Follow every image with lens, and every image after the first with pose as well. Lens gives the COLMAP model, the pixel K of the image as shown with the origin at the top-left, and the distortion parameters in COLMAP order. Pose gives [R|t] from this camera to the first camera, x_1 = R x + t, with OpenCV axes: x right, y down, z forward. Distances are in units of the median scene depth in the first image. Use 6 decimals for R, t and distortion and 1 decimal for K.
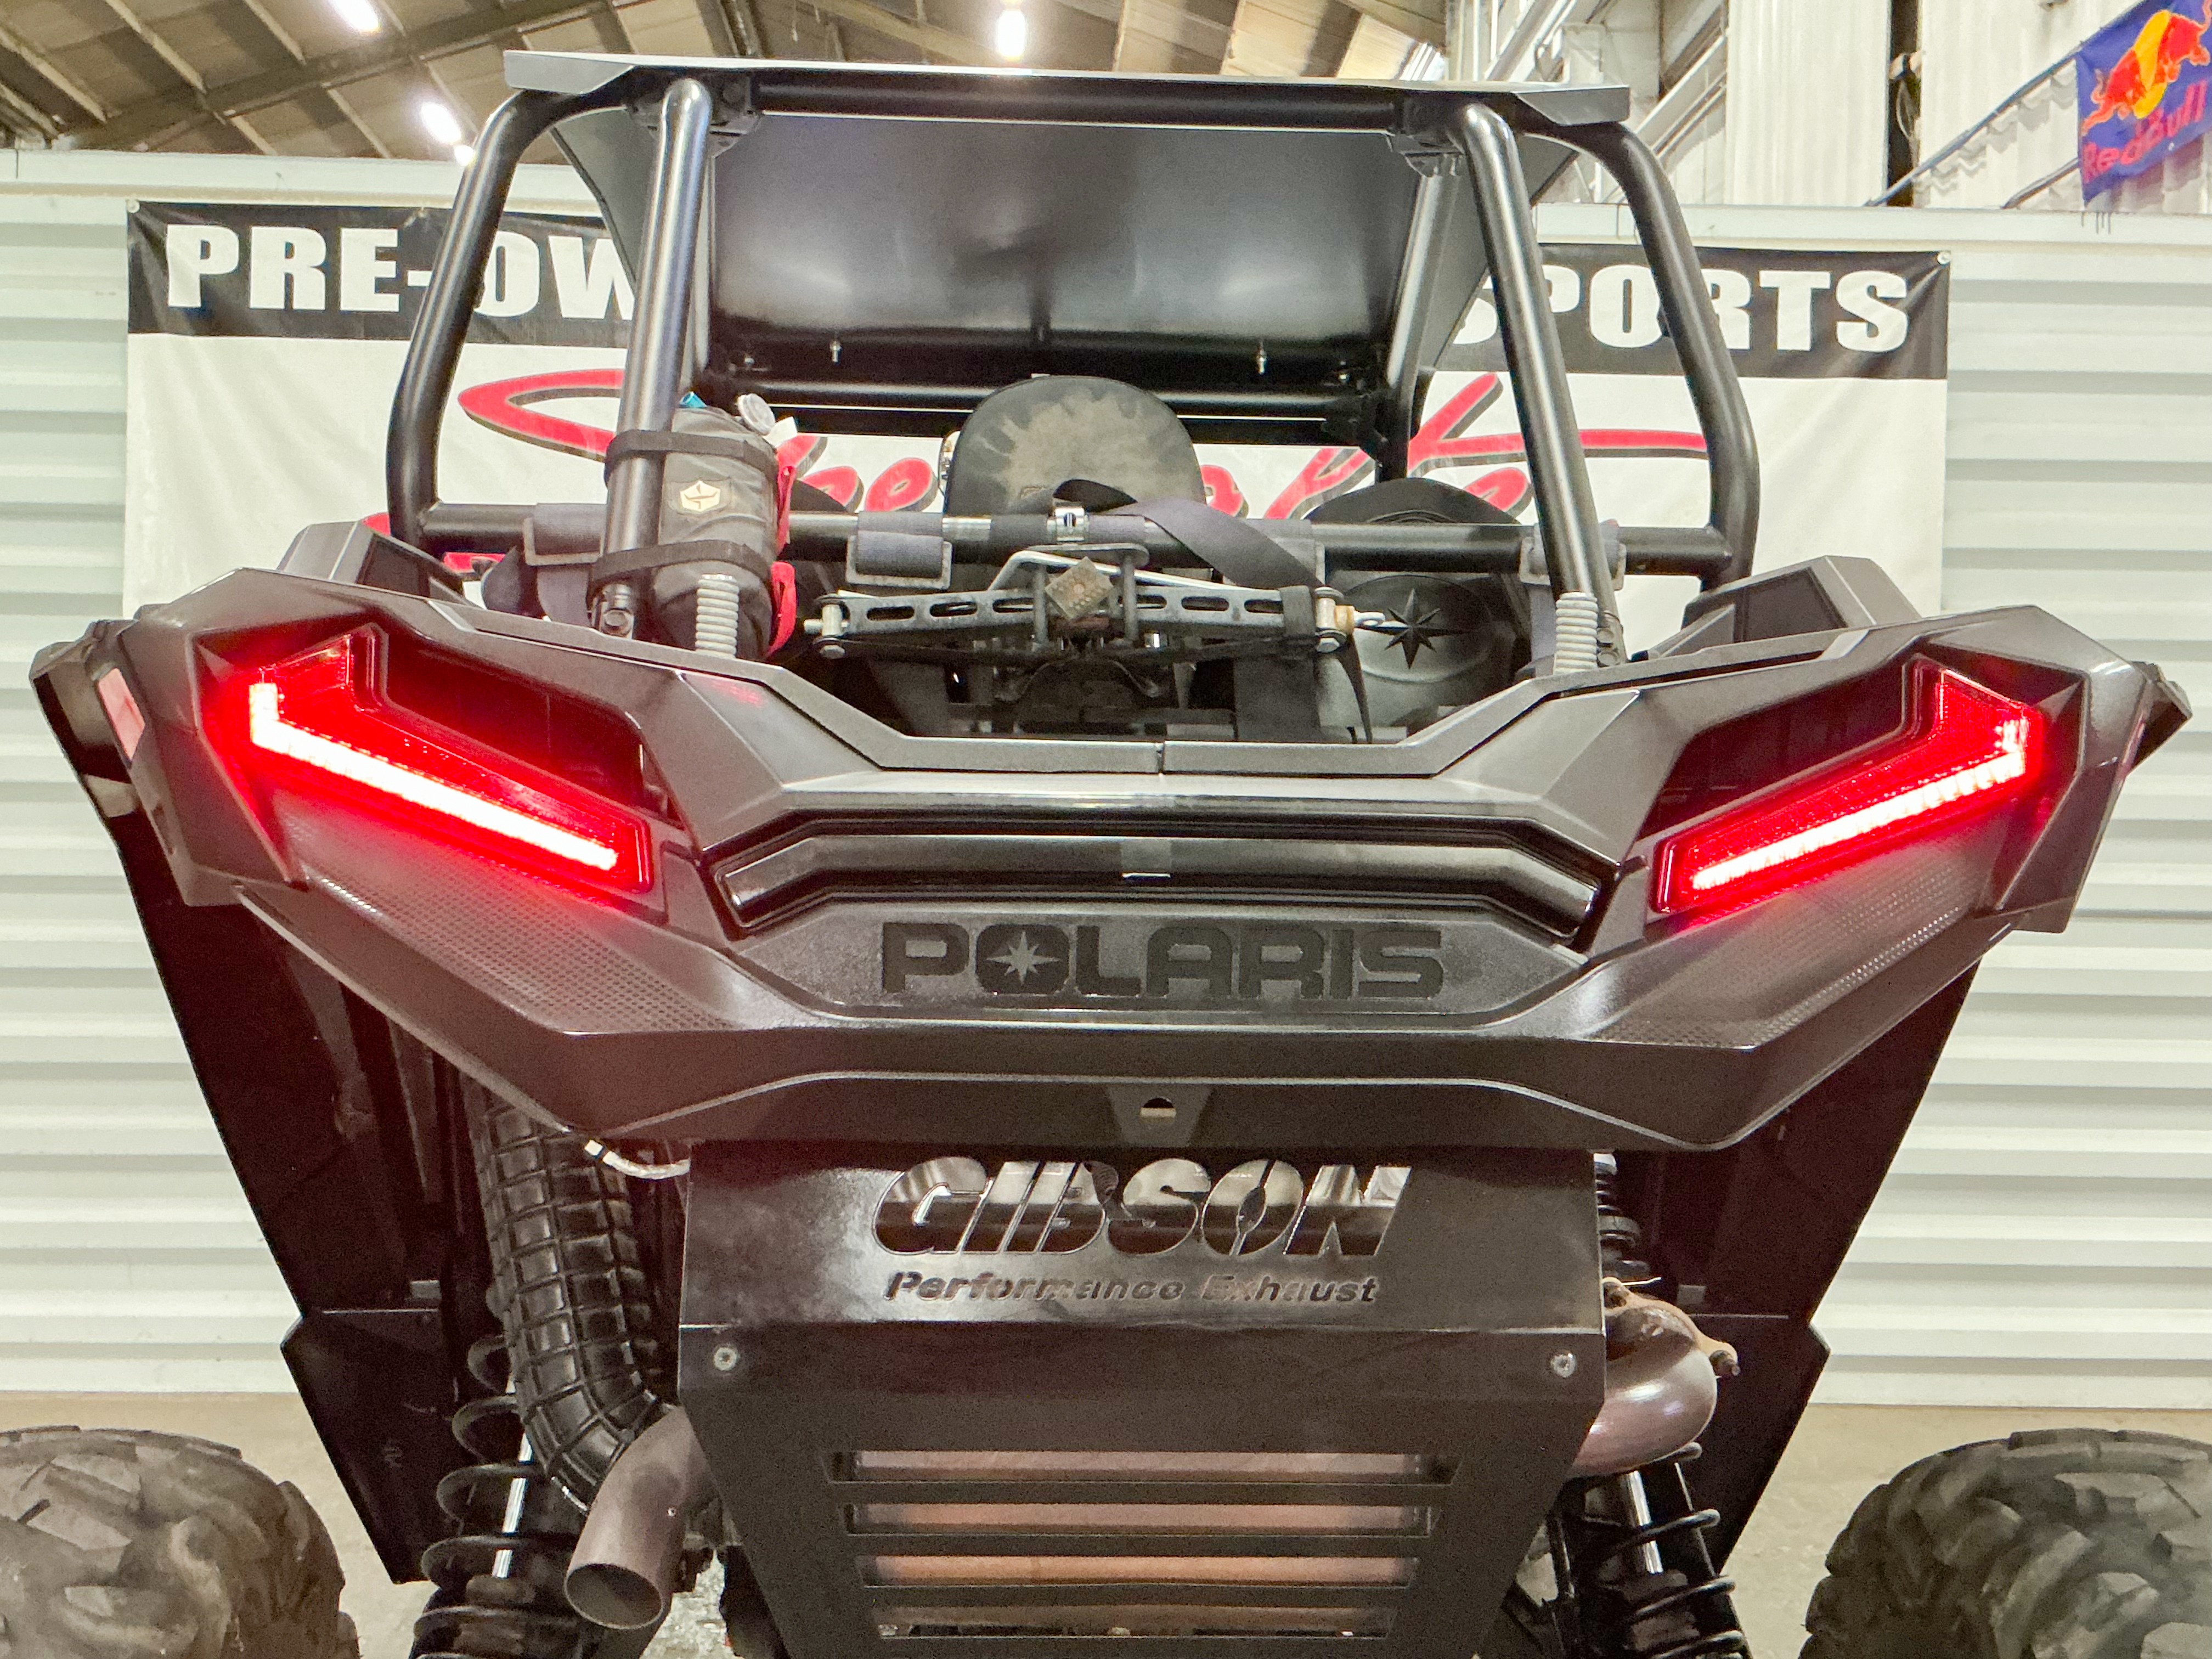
lens RADIAL K [[2456.6, 0, 1098.0], [0, 2456.6, 839.2], [0, 0, 1]] dist [0.057123, 0.000000]
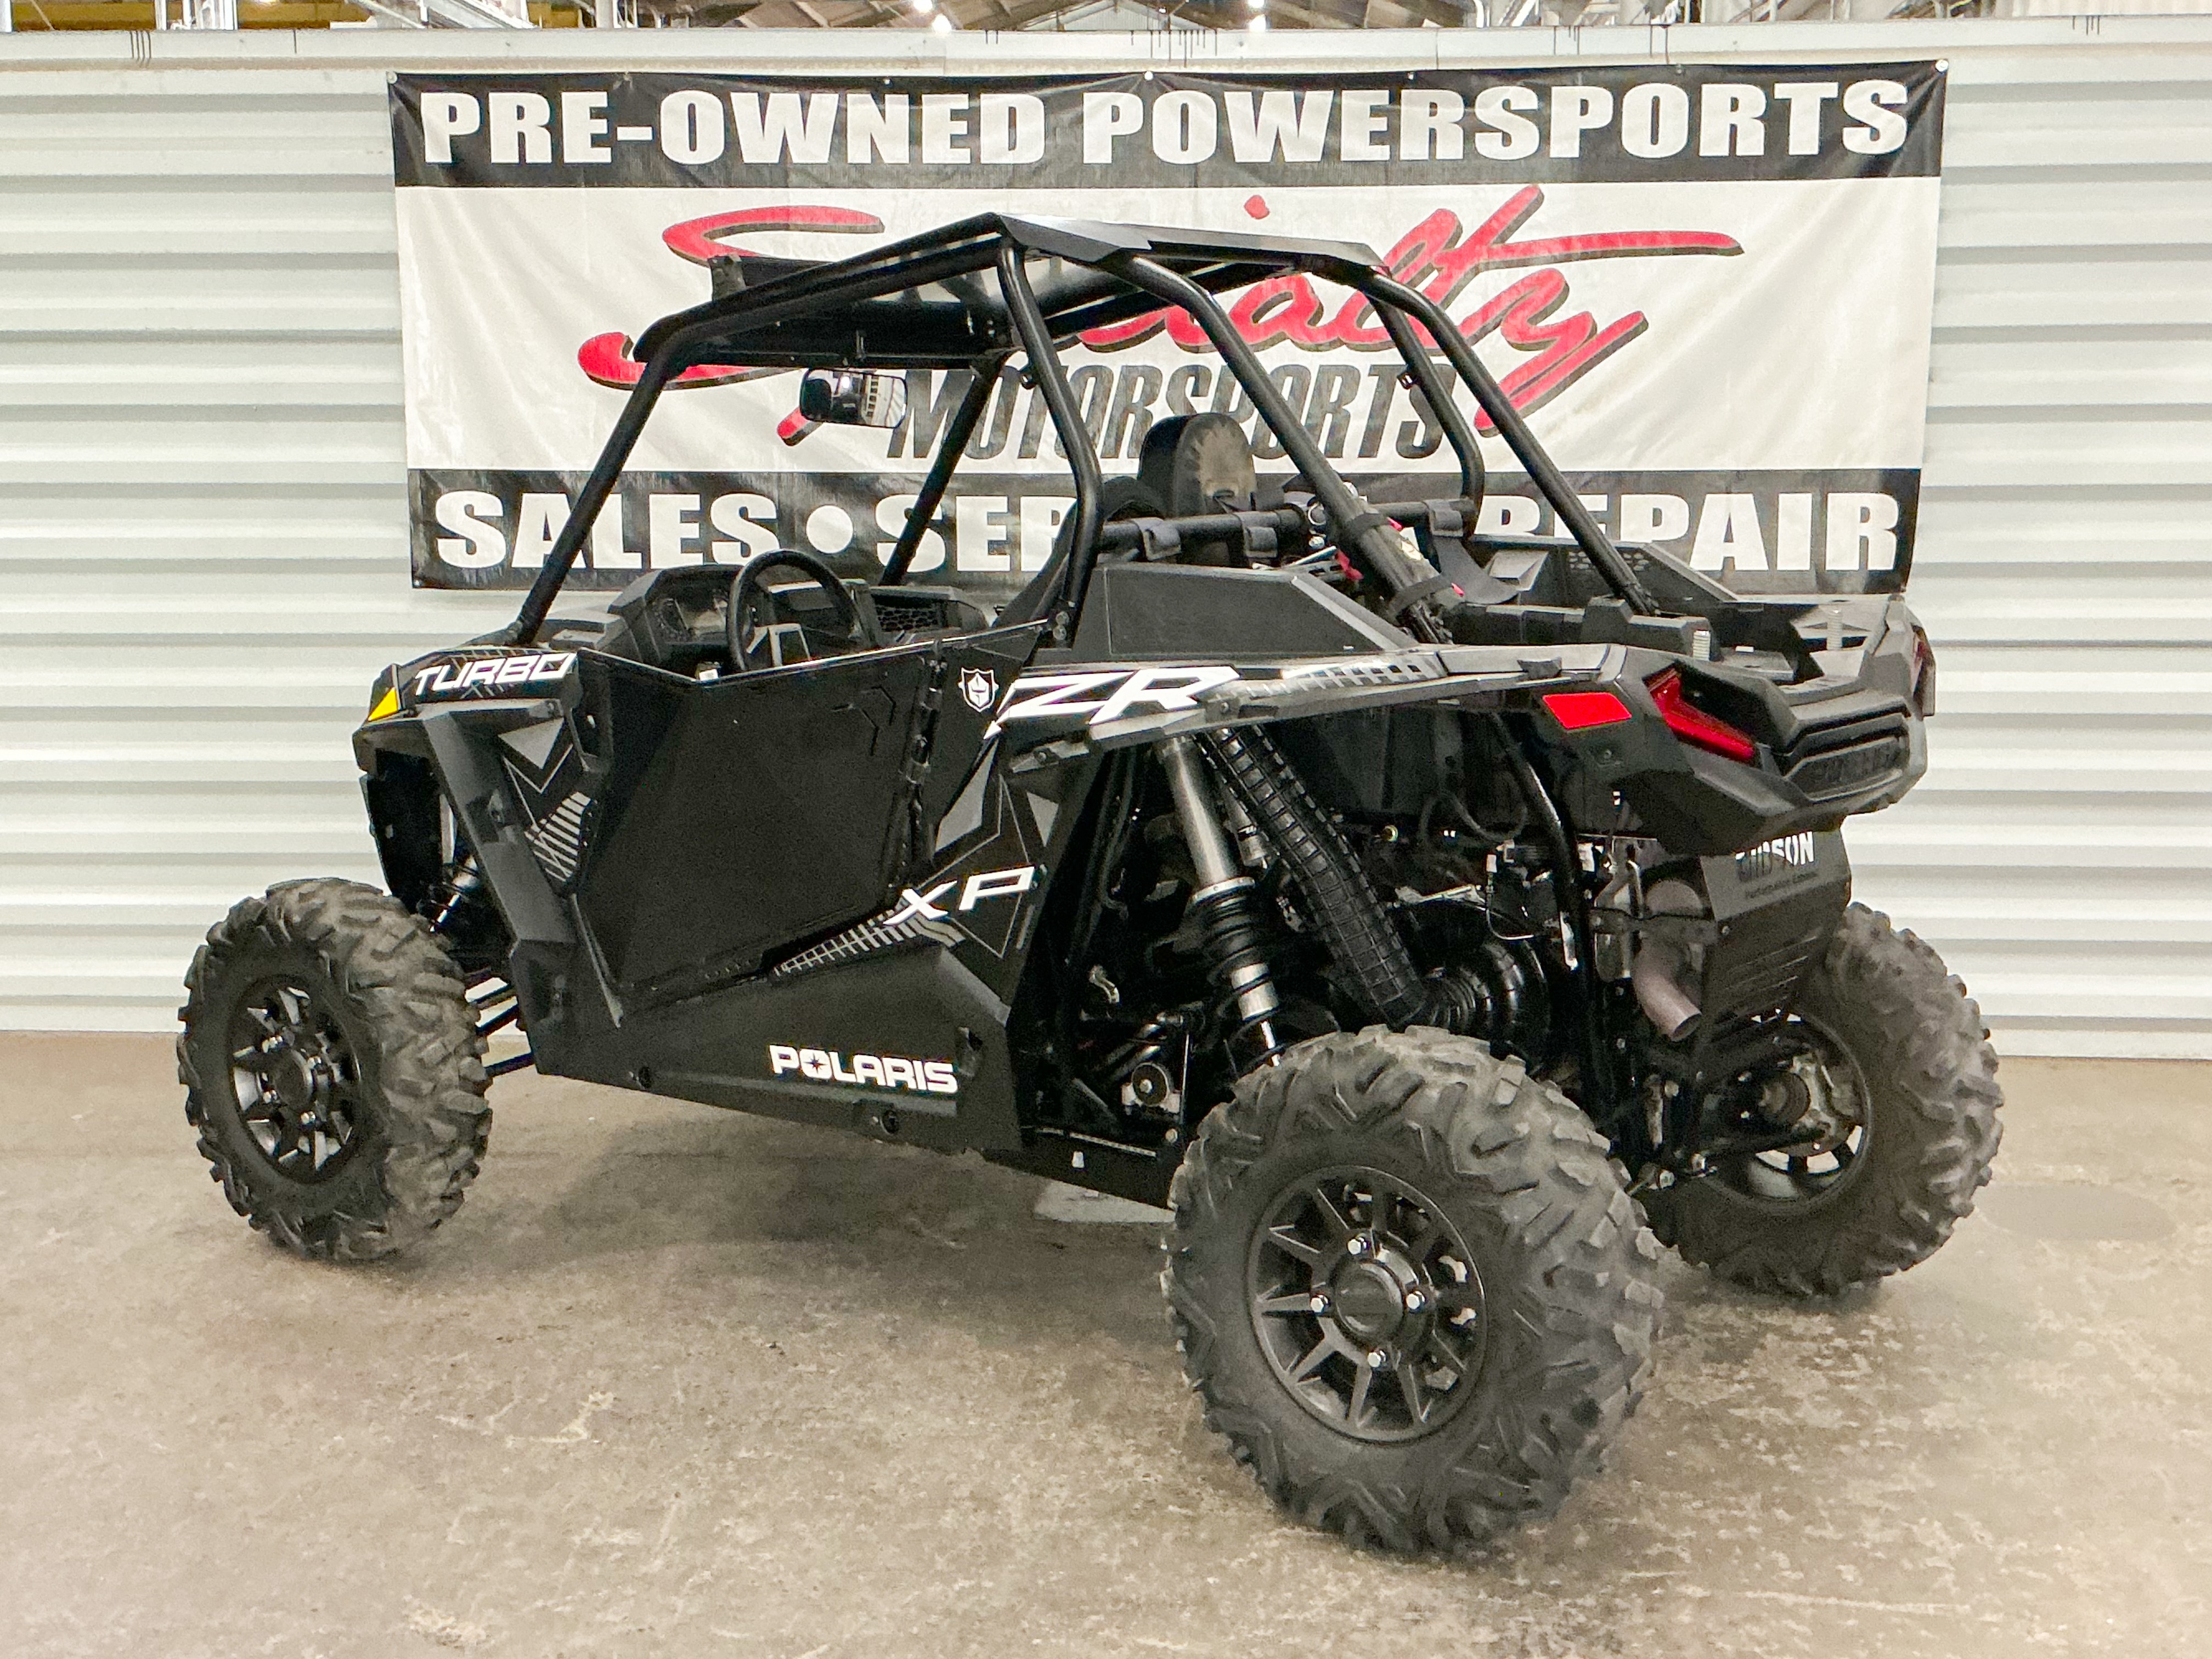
lens RADIAL K [[2749.8, 0, 1115.1], [0, 2749.8, 832.7], [0, 0, 1]] dist [0.068326, 0.000000]
pose [[0.995164, -0.003095, -0.098184, 0.092175], [0.018920, 0.986827, 0.160669, -0.103344], [0.096393, -0.161750, 0.982113, -0.349908]]
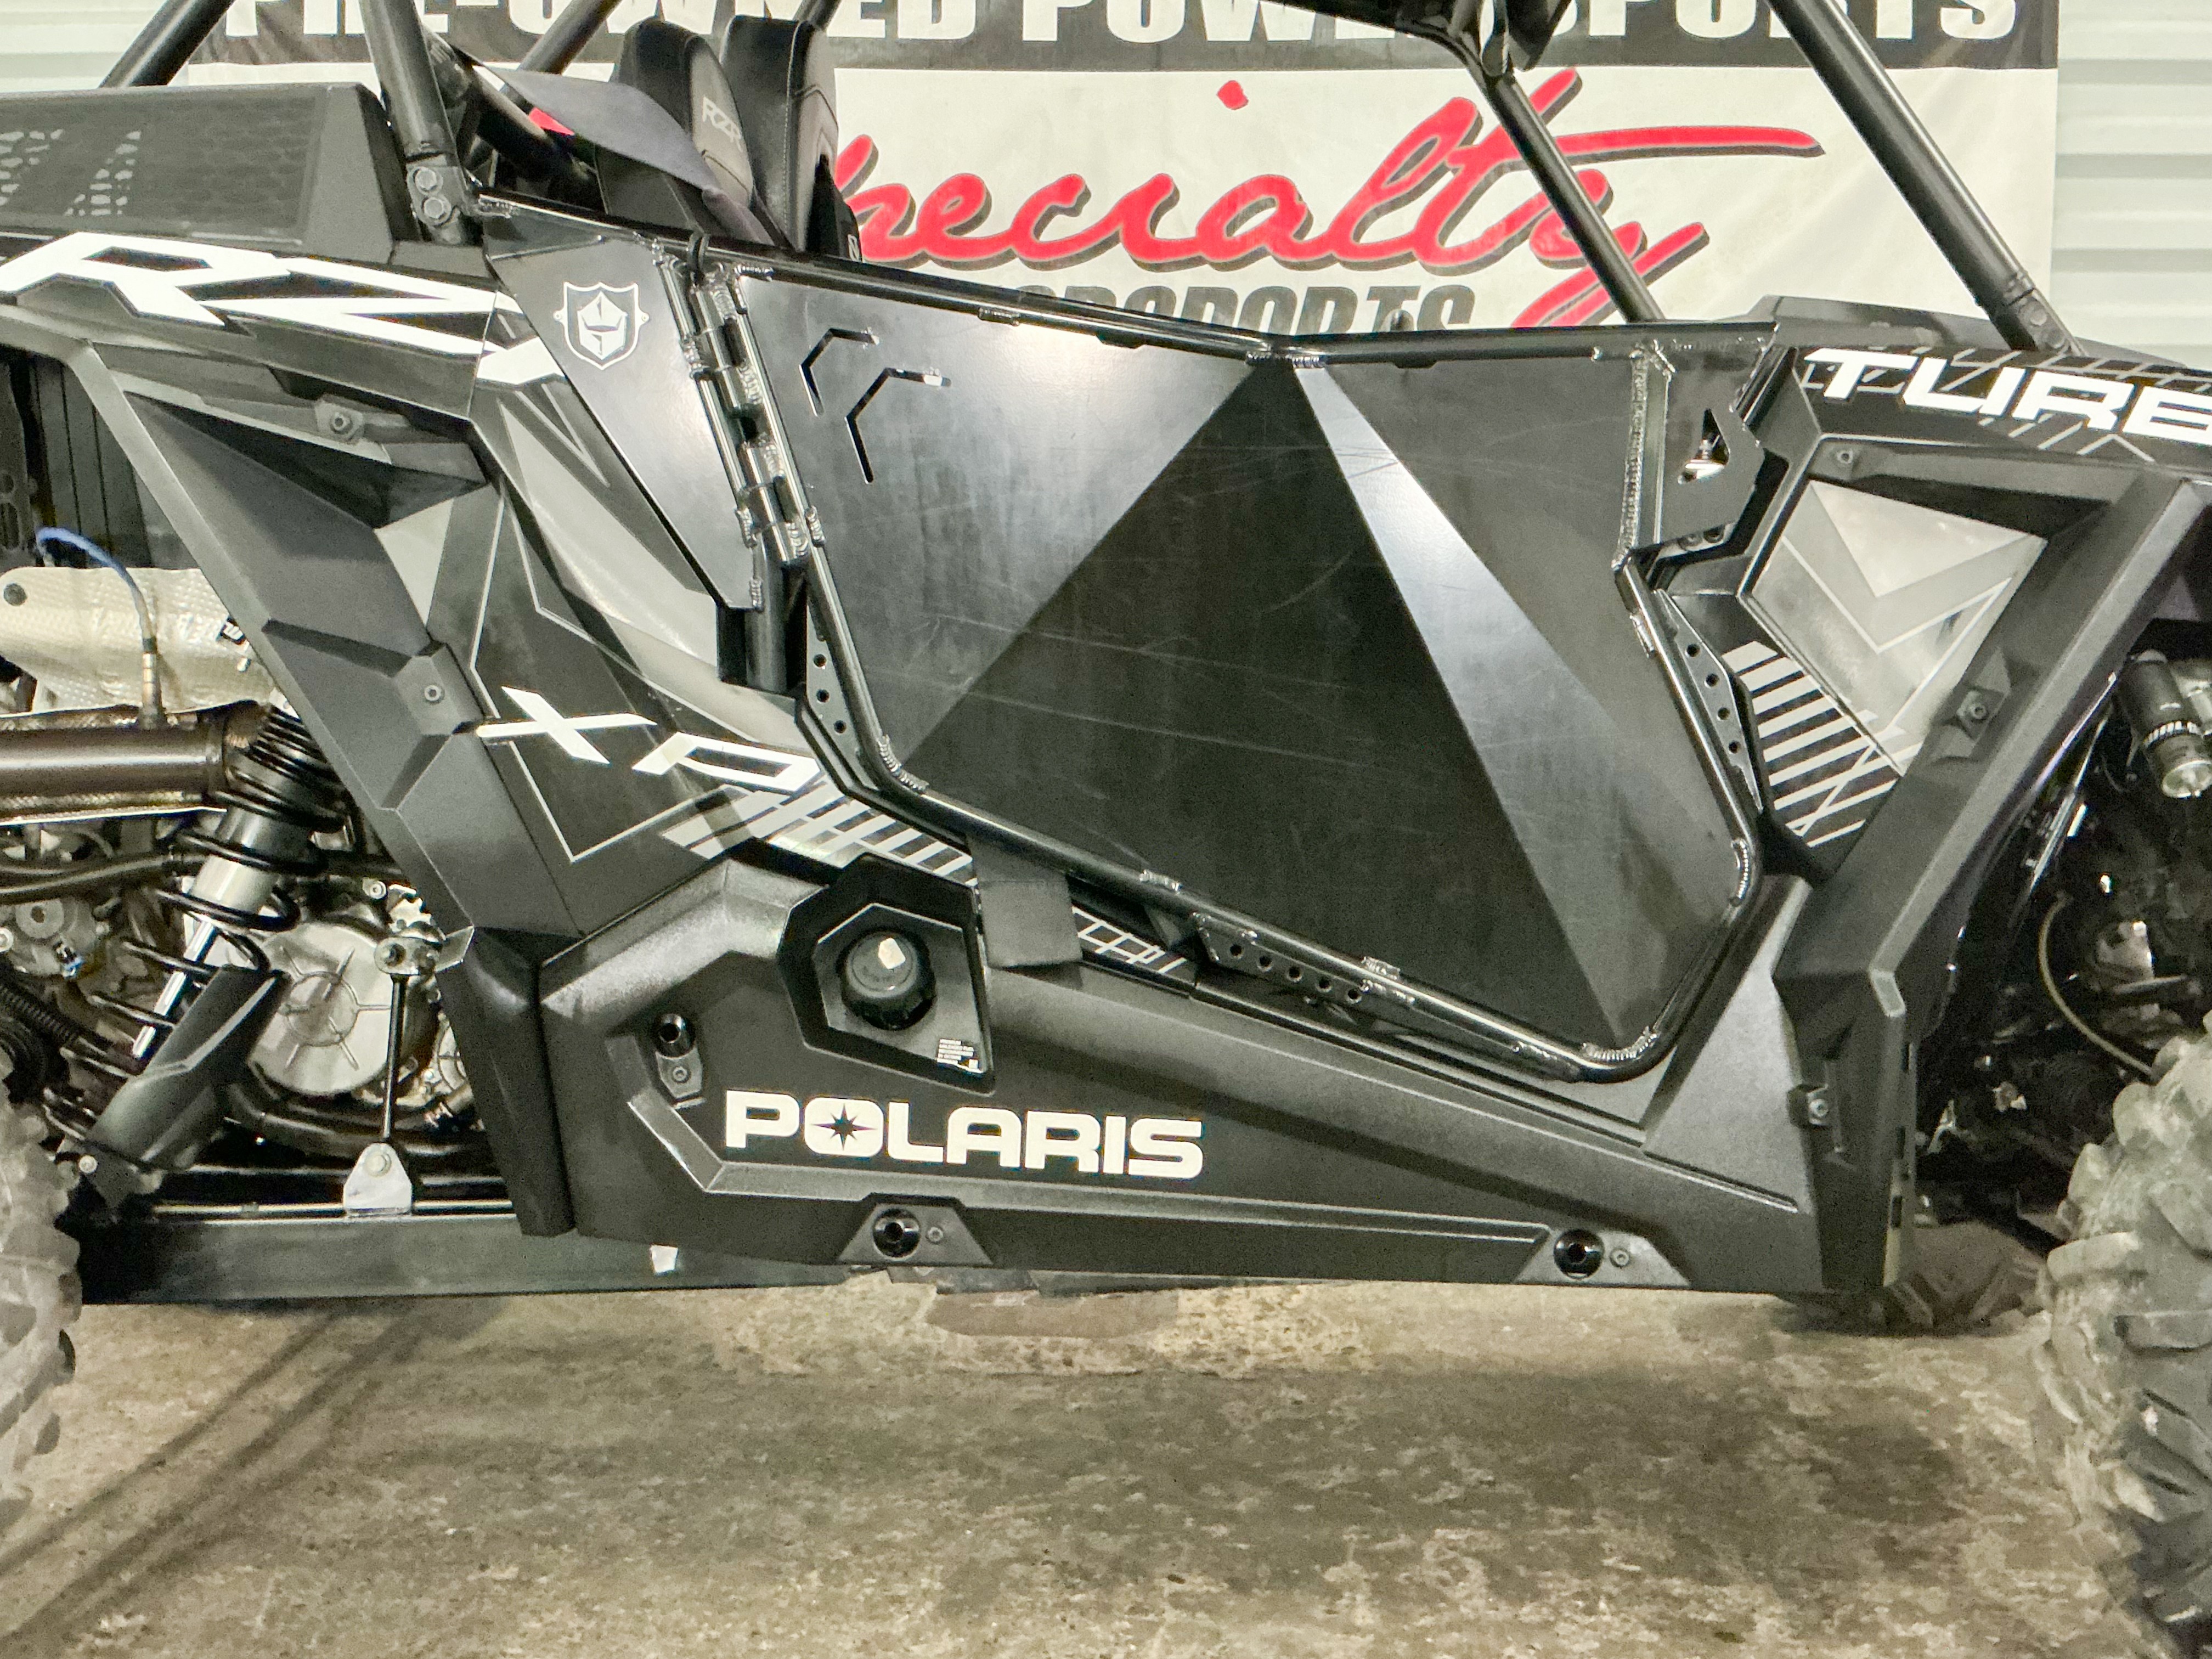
lens RADIAL K [[2211.8, 0, 1117.8], [0, 2211.8, 841.2], [0, 0, 1]] dist [0.020294, 0.000000]
pose [[0.997312, 0.000141, -0.073272, 0.049299], [0.004534, 0.997963, 0.063639, 0.054111], [0.073132, -0.063800, 0.995280, 0.116317]]
